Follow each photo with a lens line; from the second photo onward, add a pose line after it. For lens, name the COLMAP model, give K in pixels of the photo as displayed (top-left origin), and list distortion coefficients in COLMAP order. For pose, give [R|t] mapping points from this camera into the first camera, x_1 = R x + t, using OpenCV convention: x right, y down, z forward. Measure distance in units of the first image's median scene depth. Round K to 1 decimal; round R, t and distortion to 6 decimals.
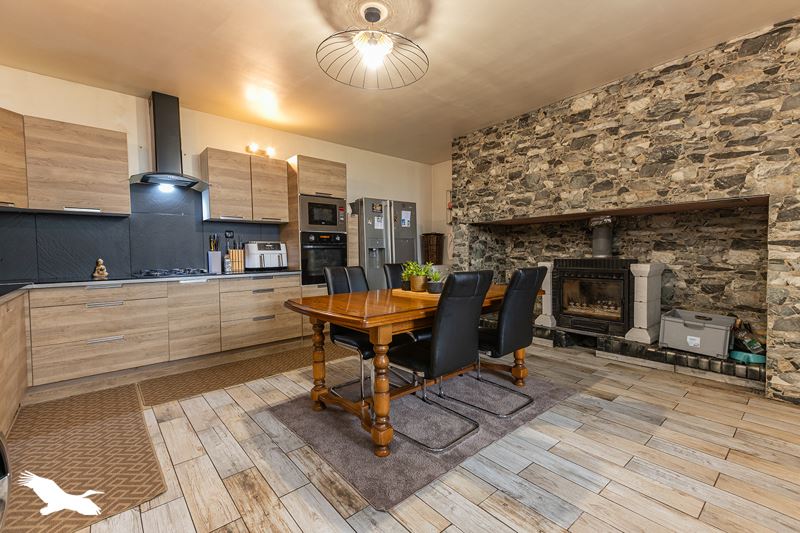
lens RADIAL K [[346.4, 0, 392.3], [0, 346.4, 265.6], [0, 0, 1]] dist [0.003116, -0.000091]
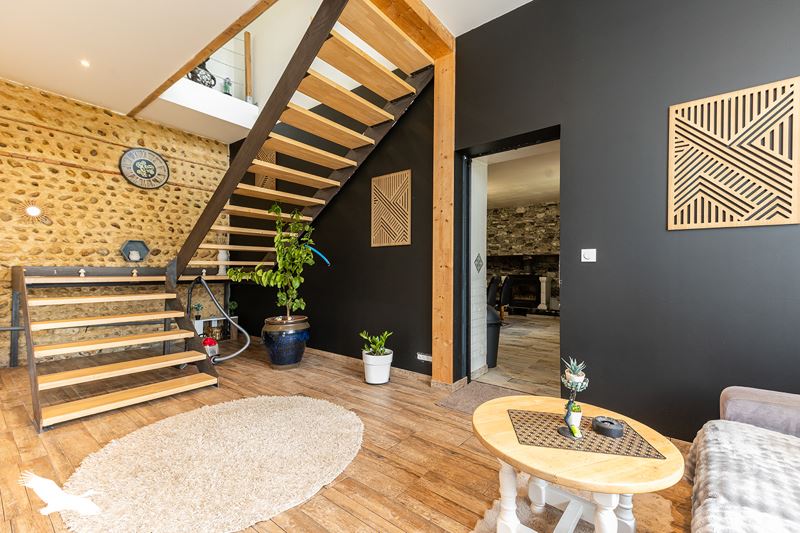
lens RADIAL K [[346.4, 0, 404.0], [0, 346.4, 267.6], [0, 0, 1]] dist [0.003116, -0.000091]
pose [[0.974410, 0.014360, 0.224321, -0.775275], [-0.004185, 0.998943, -0.045766, 0.045089], [-0.224741, 0.043655, 0.973440, -1.144001]]
